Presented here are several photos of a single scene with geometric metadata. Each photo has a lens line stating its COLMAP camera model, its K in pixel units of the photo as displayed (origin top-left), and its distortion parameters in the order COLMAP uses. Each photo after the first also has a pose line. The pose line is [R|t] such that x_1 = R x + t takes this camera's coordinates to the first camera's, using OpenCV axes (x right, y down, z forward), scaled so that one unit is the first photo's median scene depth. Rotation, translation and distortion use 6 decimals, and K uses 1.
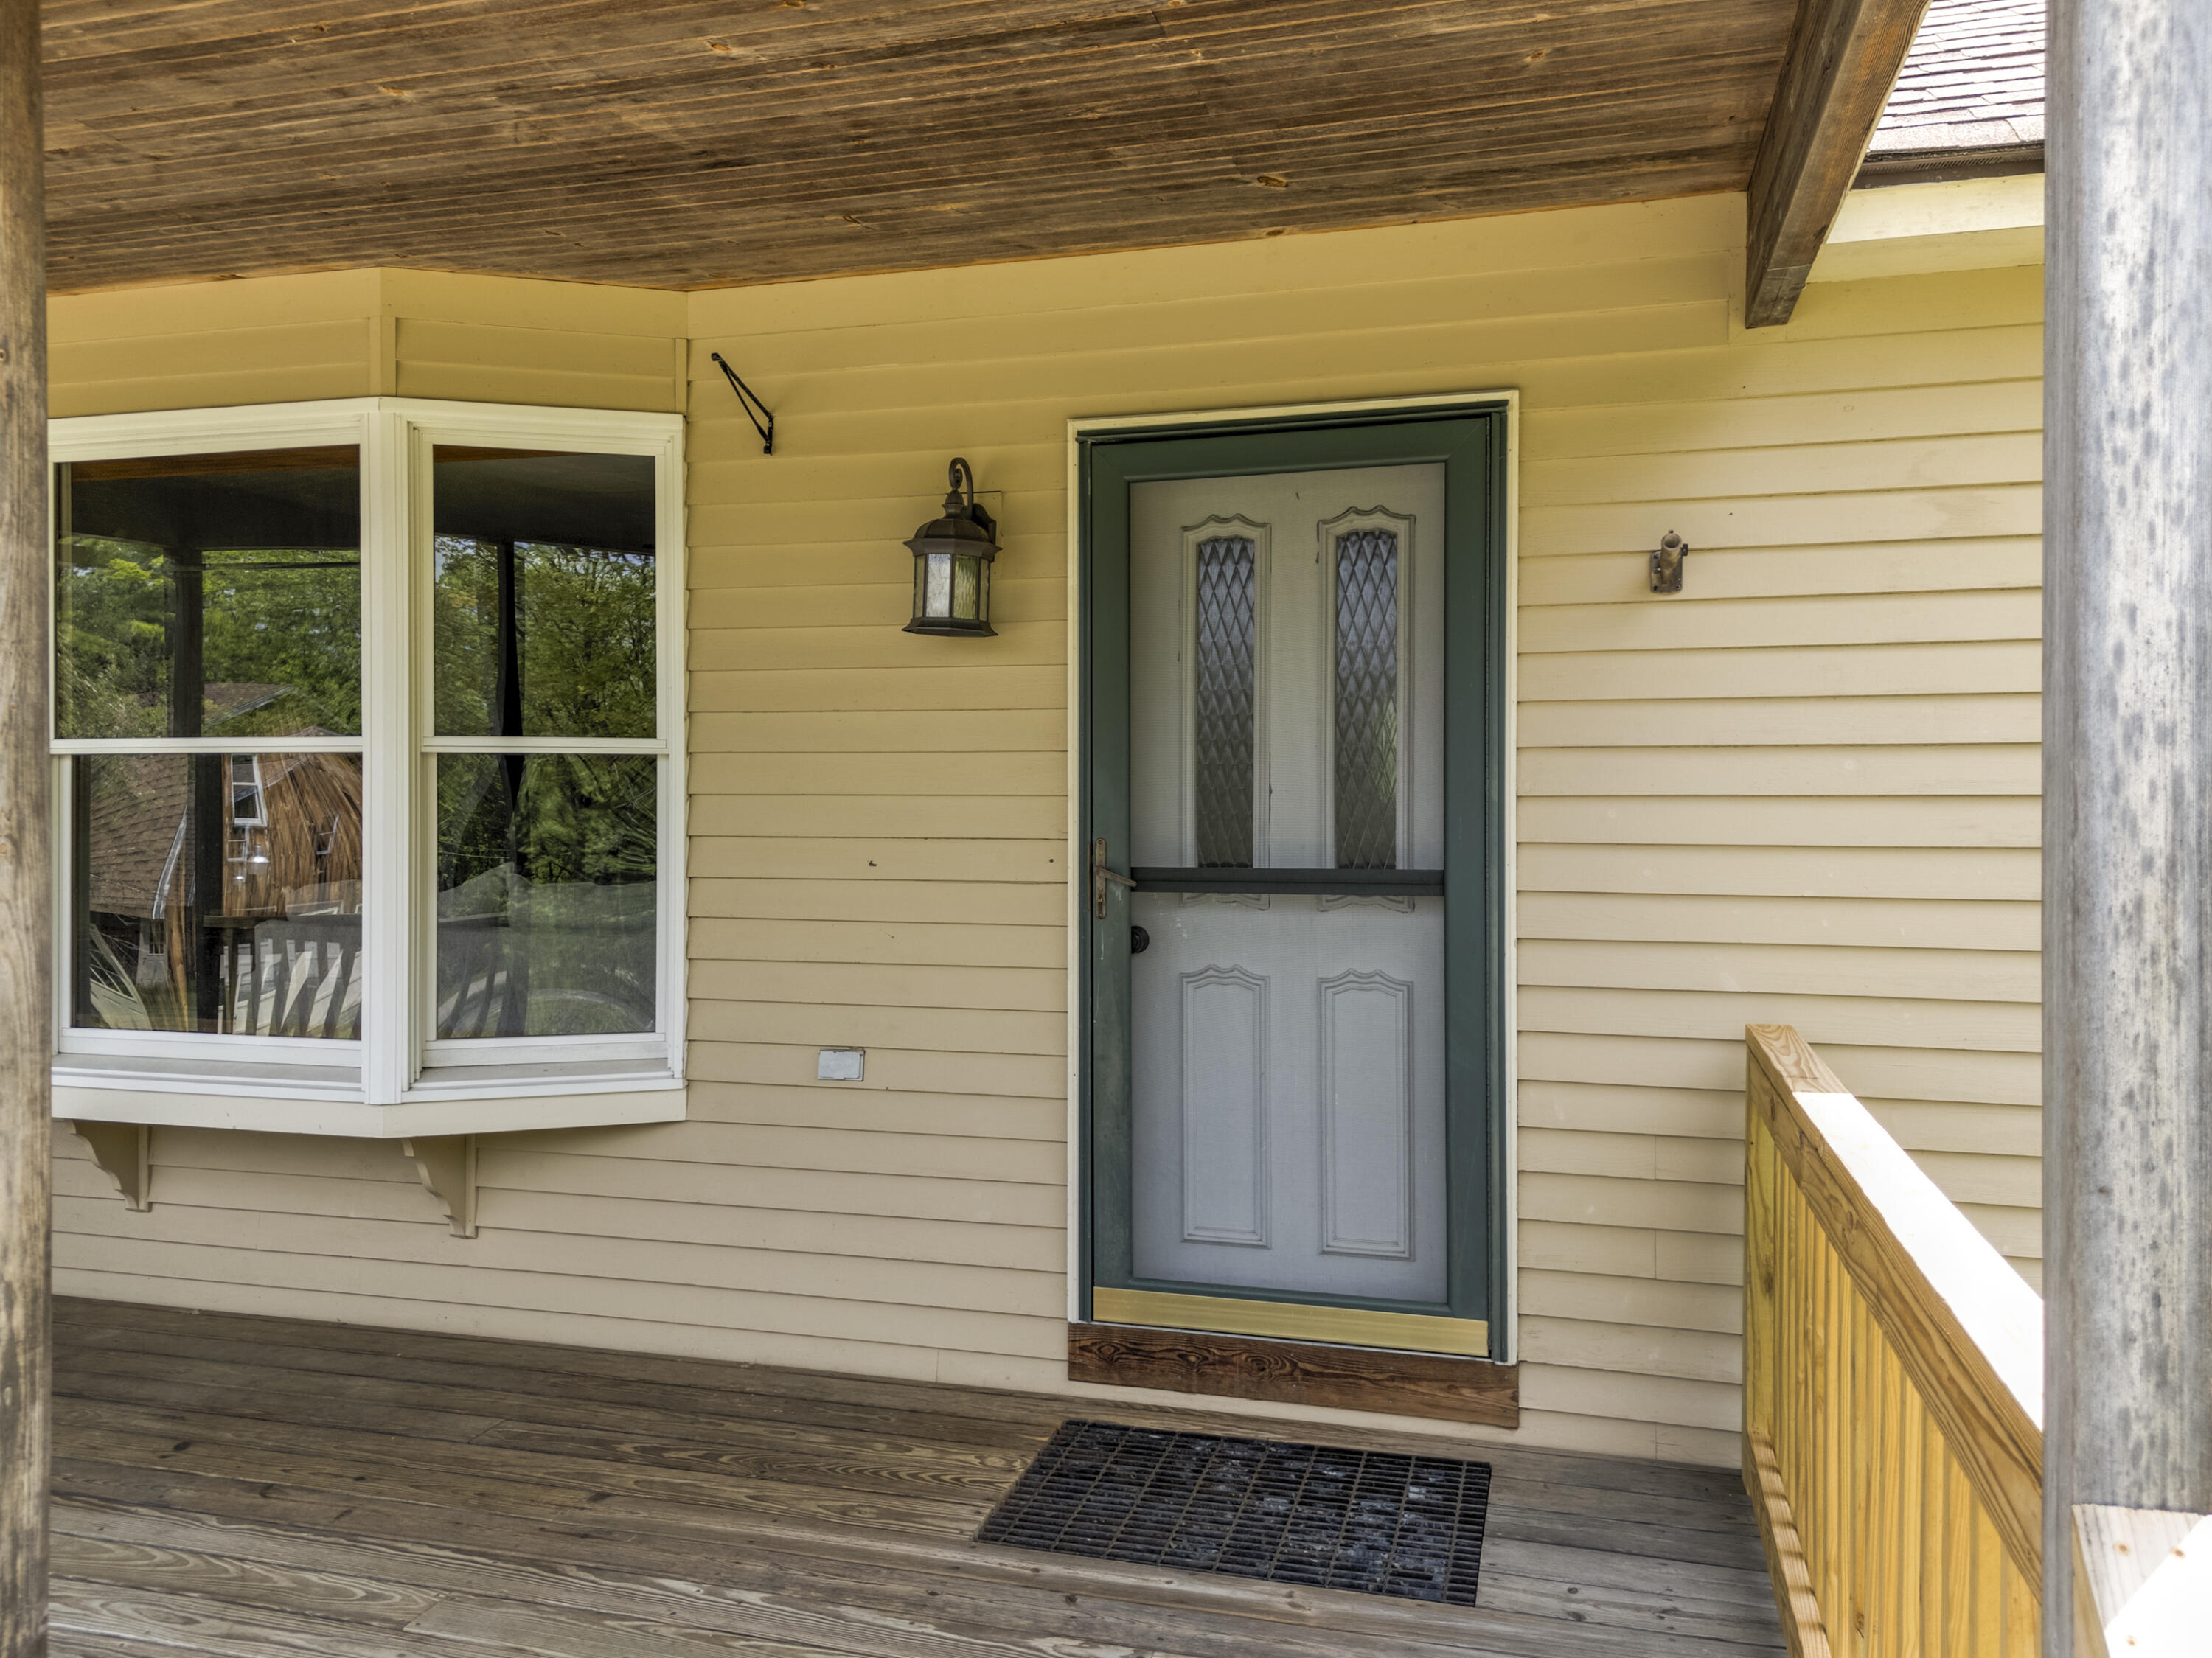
lens RADIAL K [[1628.3, 0, 1134.2], [0, 1628.3, 808.2], [0, 0, 1]] dist [0.072263, -0.061378]
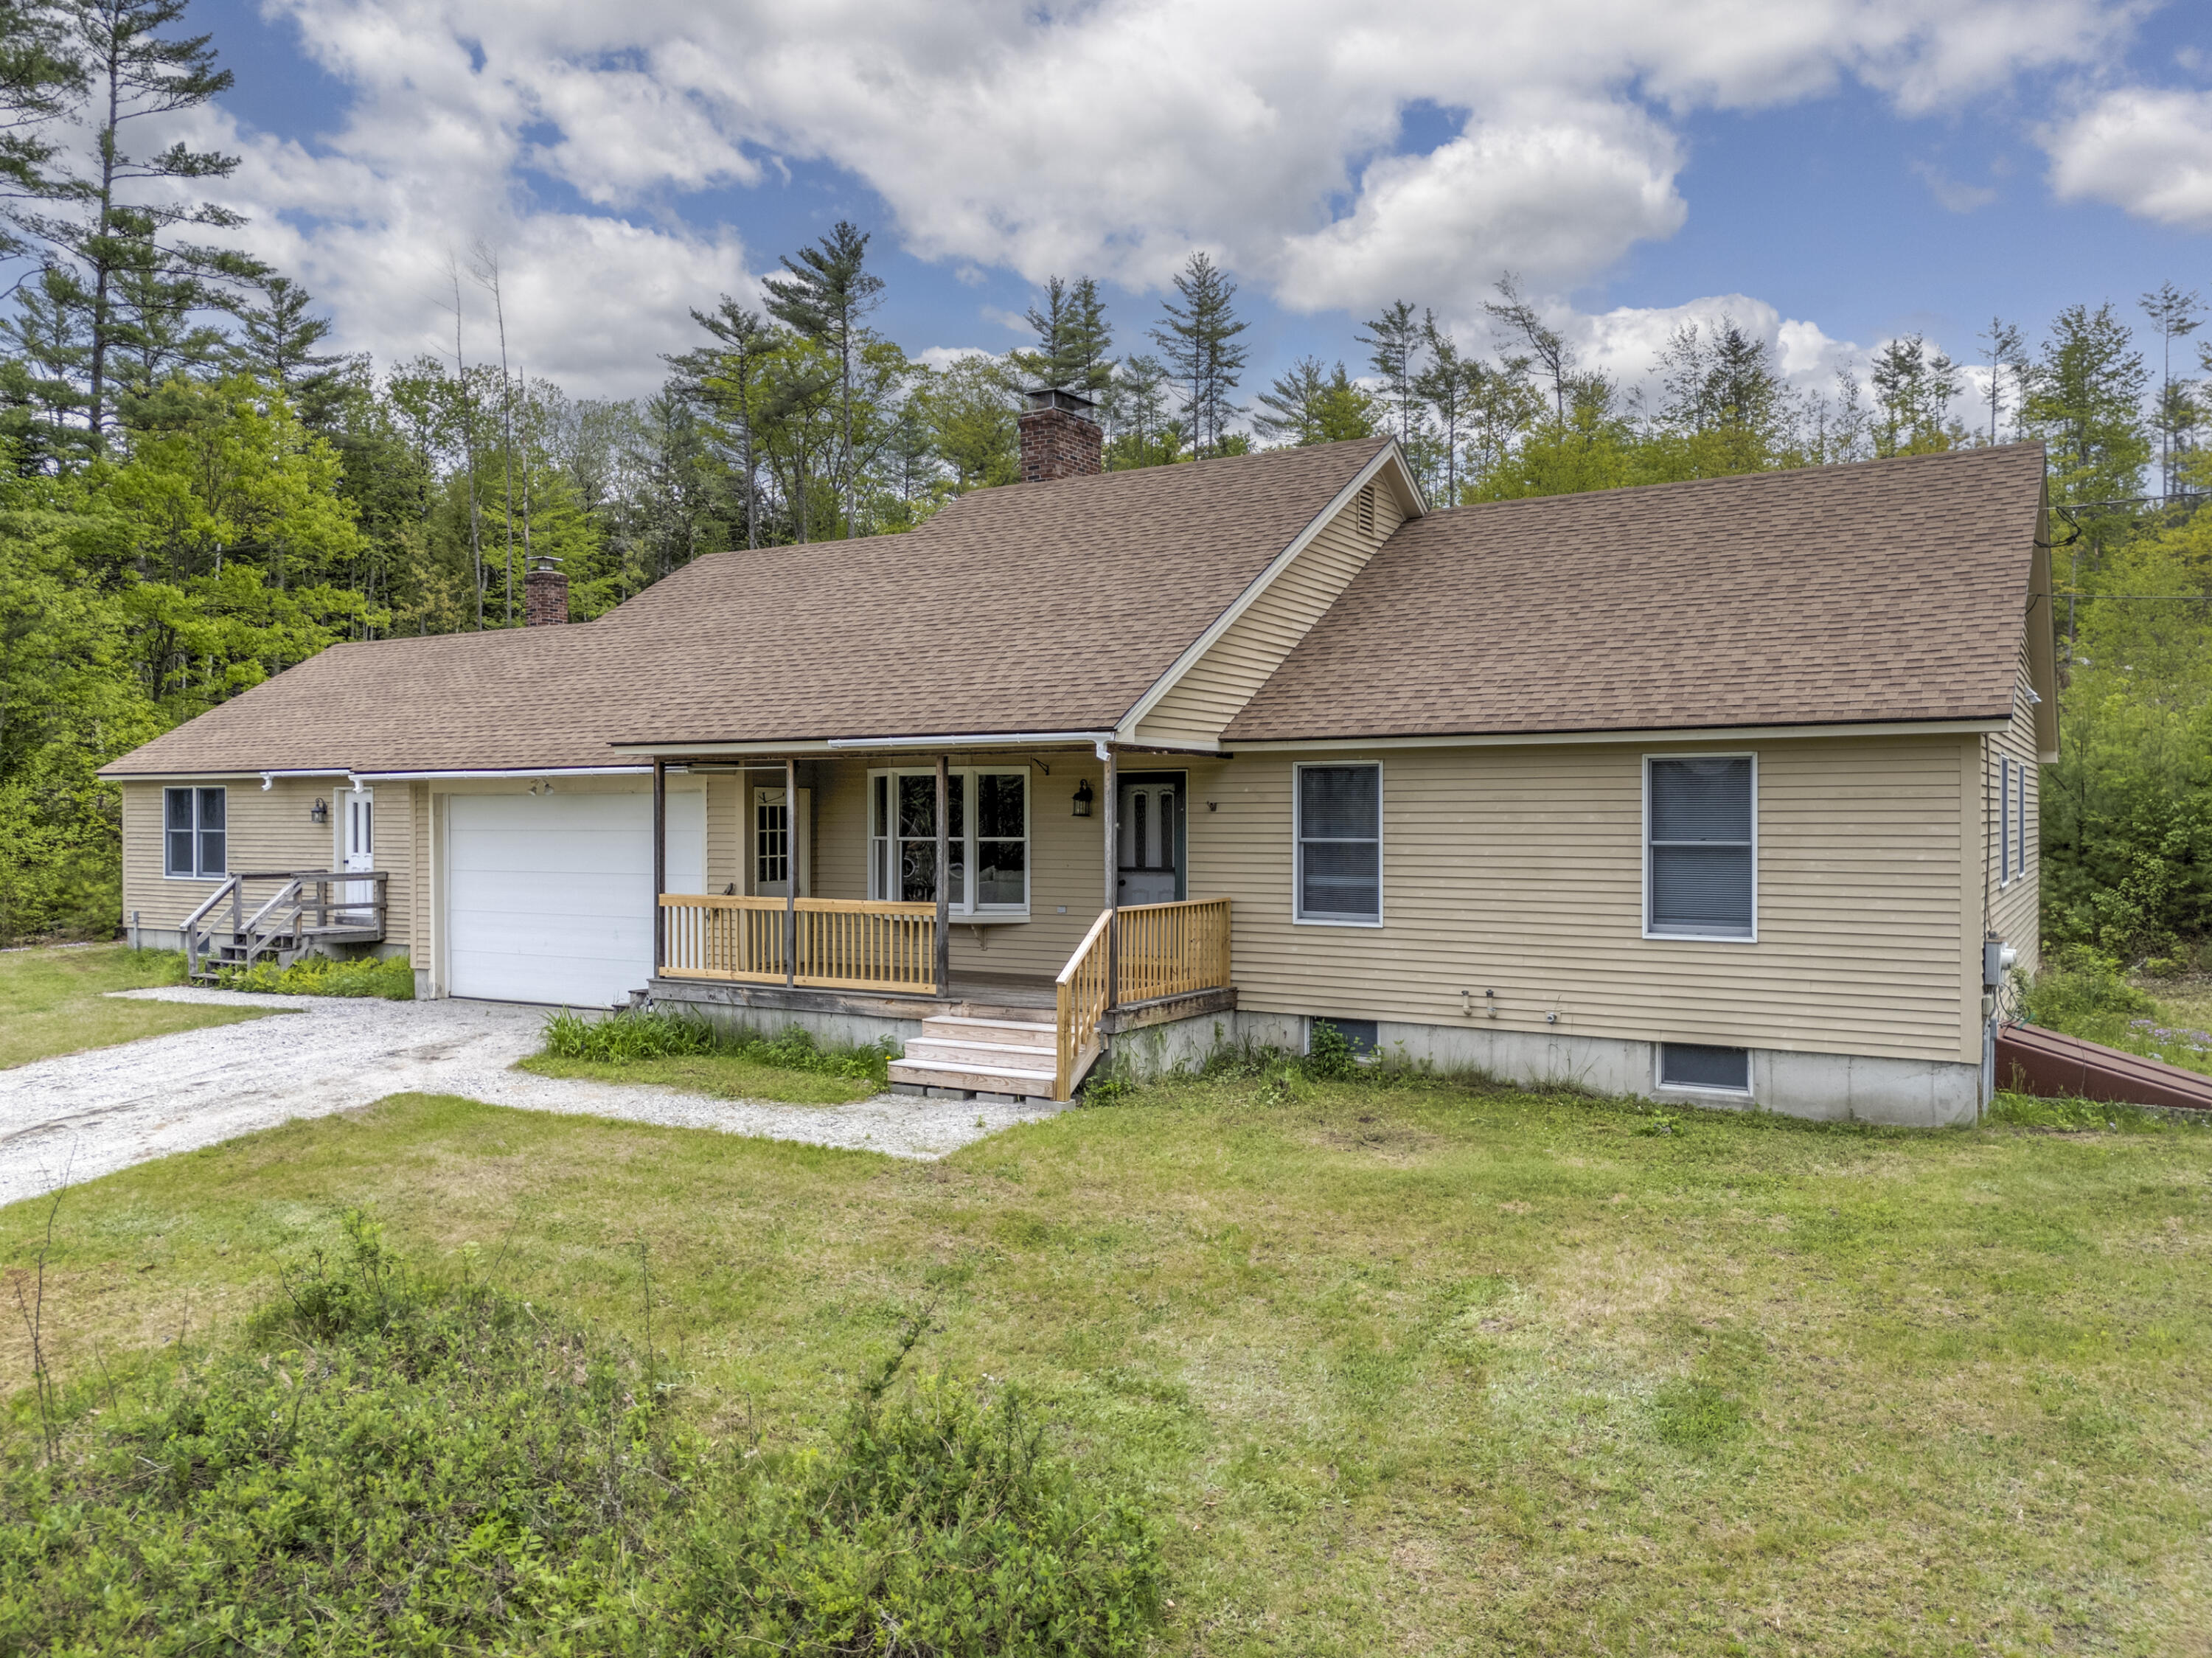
lens RADIAL K [[1628.3, 0, 1112.6], [0, 1628.3, 825.8], [0, 0, 1]] dist [0.072263, -0.061378]
pose [[0.960622, 0.001116, -0.277857, 1.273264], [-0.002264, 0.999990, -0.003811, -0.063002], [0.277850, 0.004290, 0.960615, -3.474942]]
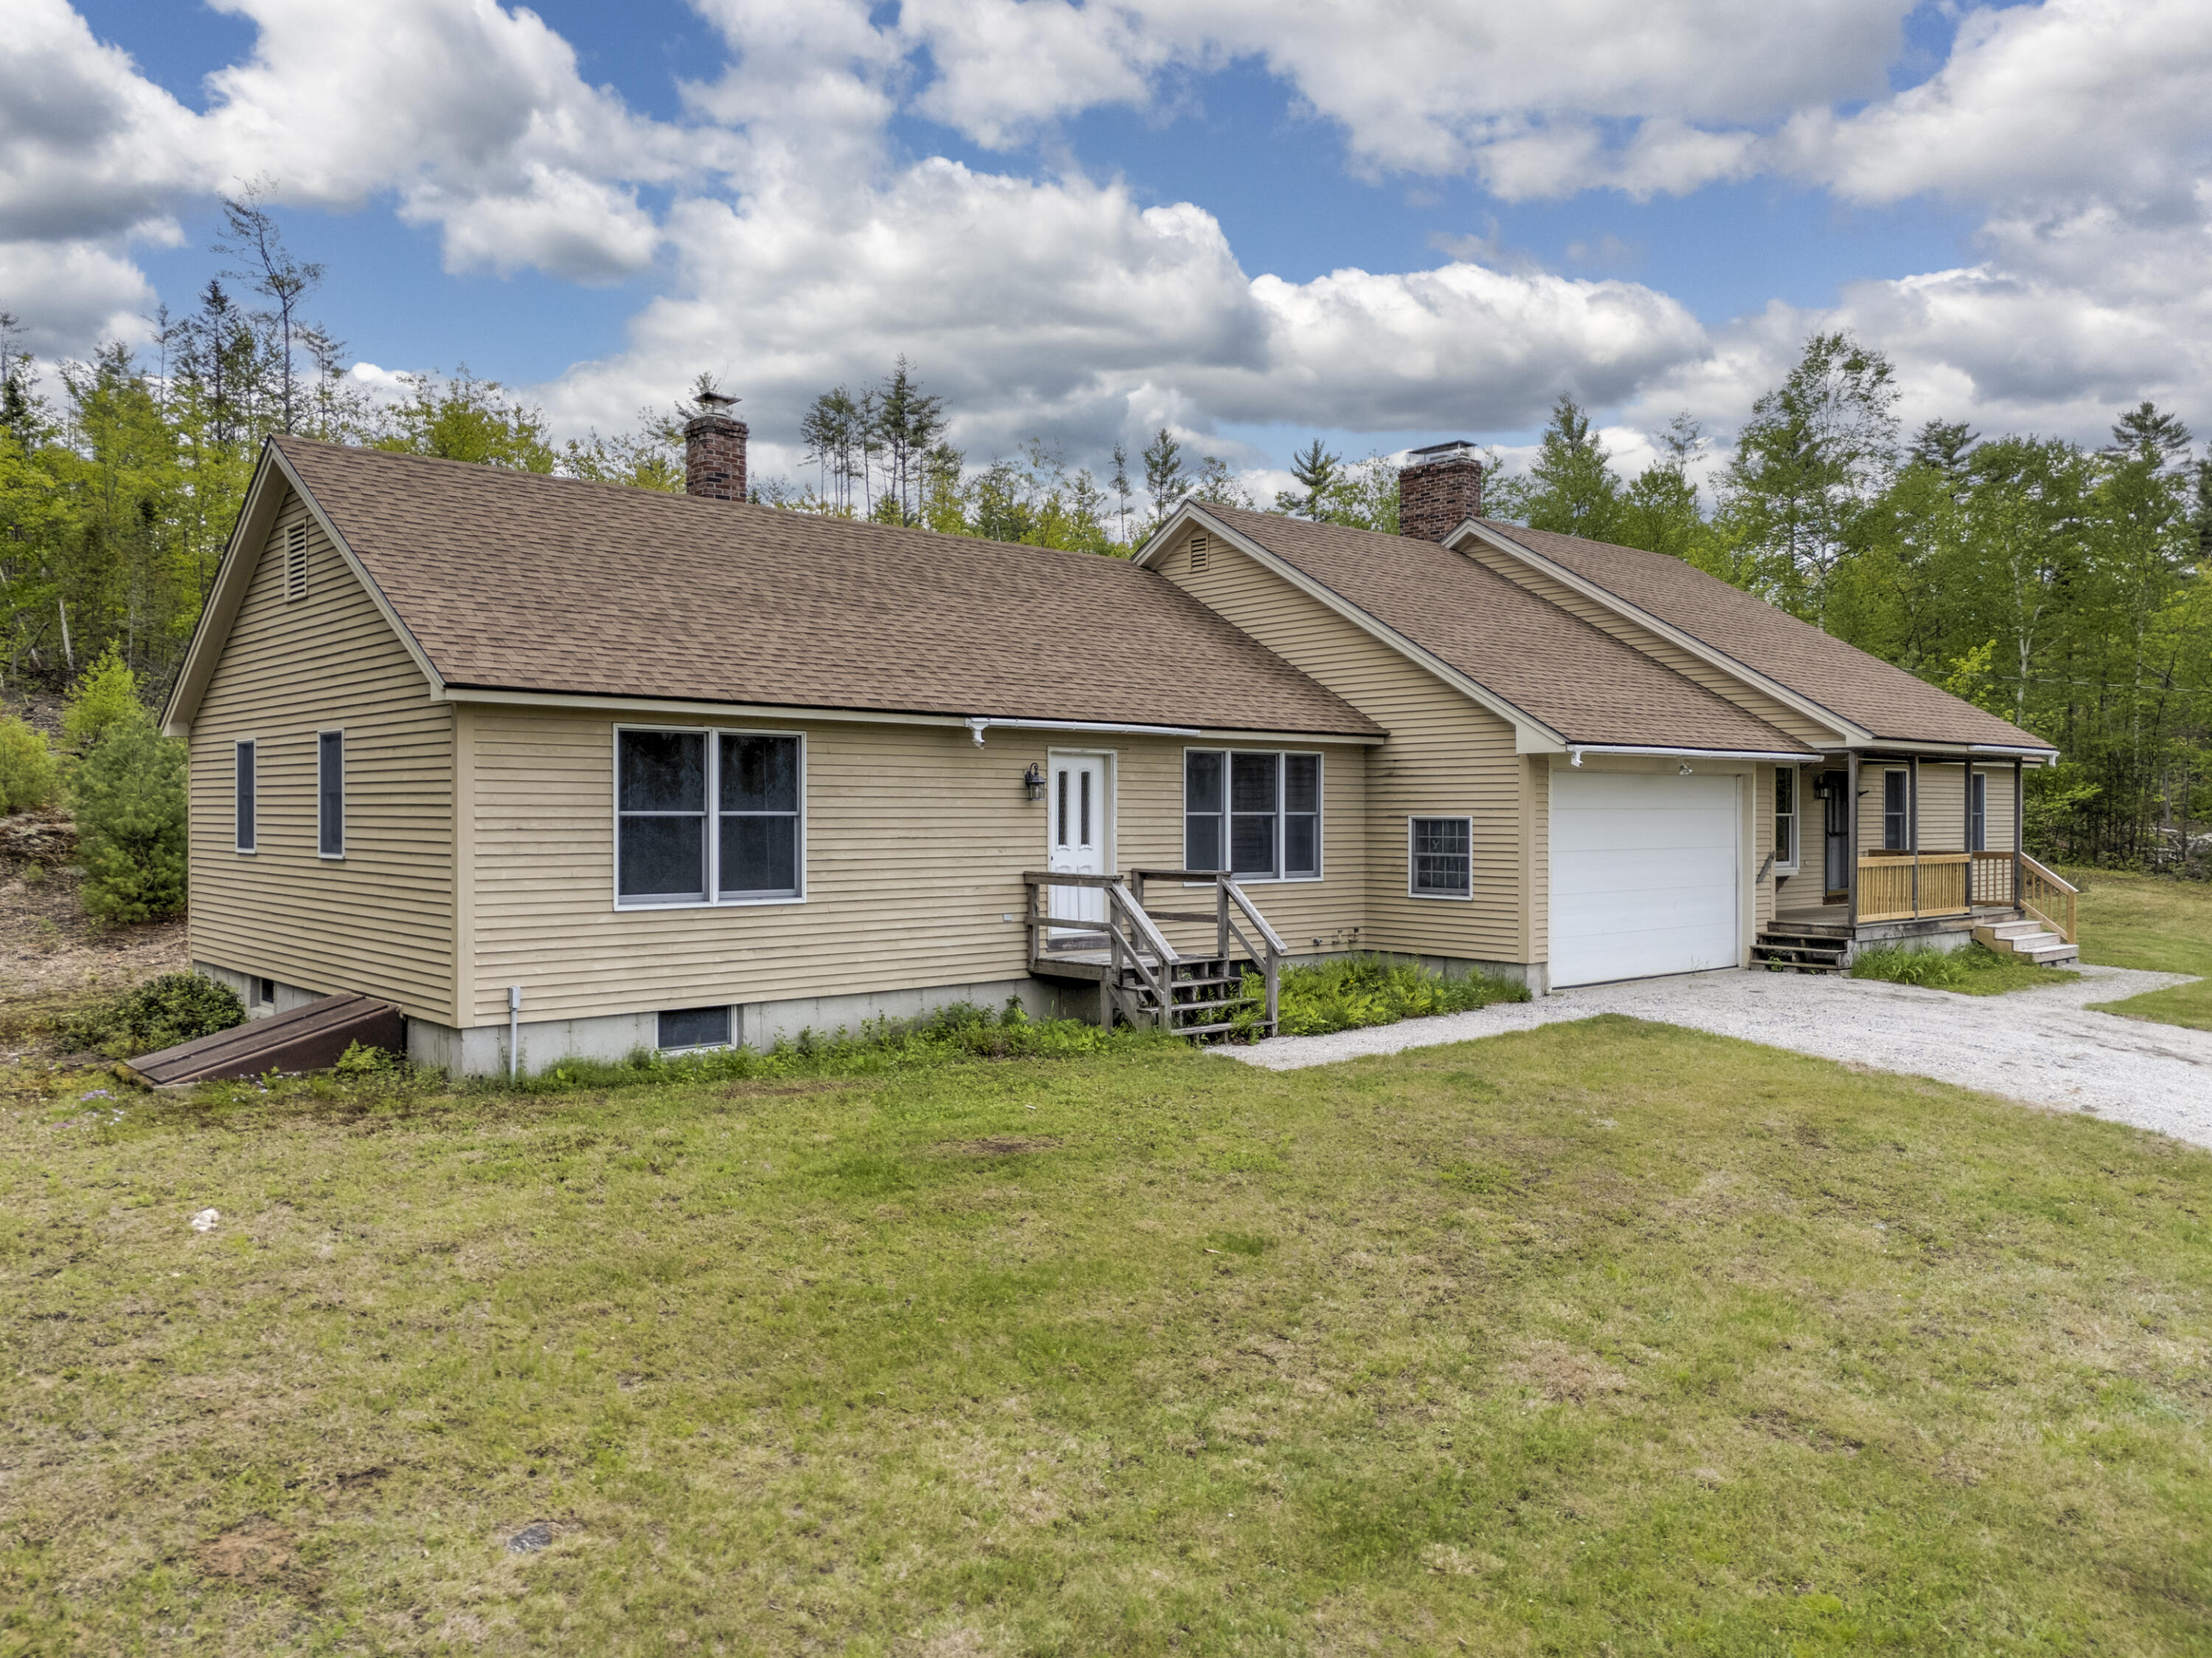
lens RADIAL K [[1628.3, 0, 1108.3], [0, 1628.3, 830.9], [0, 0, 1]] dist [0.072263, -0.061378]
pose [[0.542486, -0.007758, 0.840029, -7.734650], [0.008687, 0.999956, 0.003625, -0.023643], [-0.840020, 0.005331, 0.542529, -0.265689]]
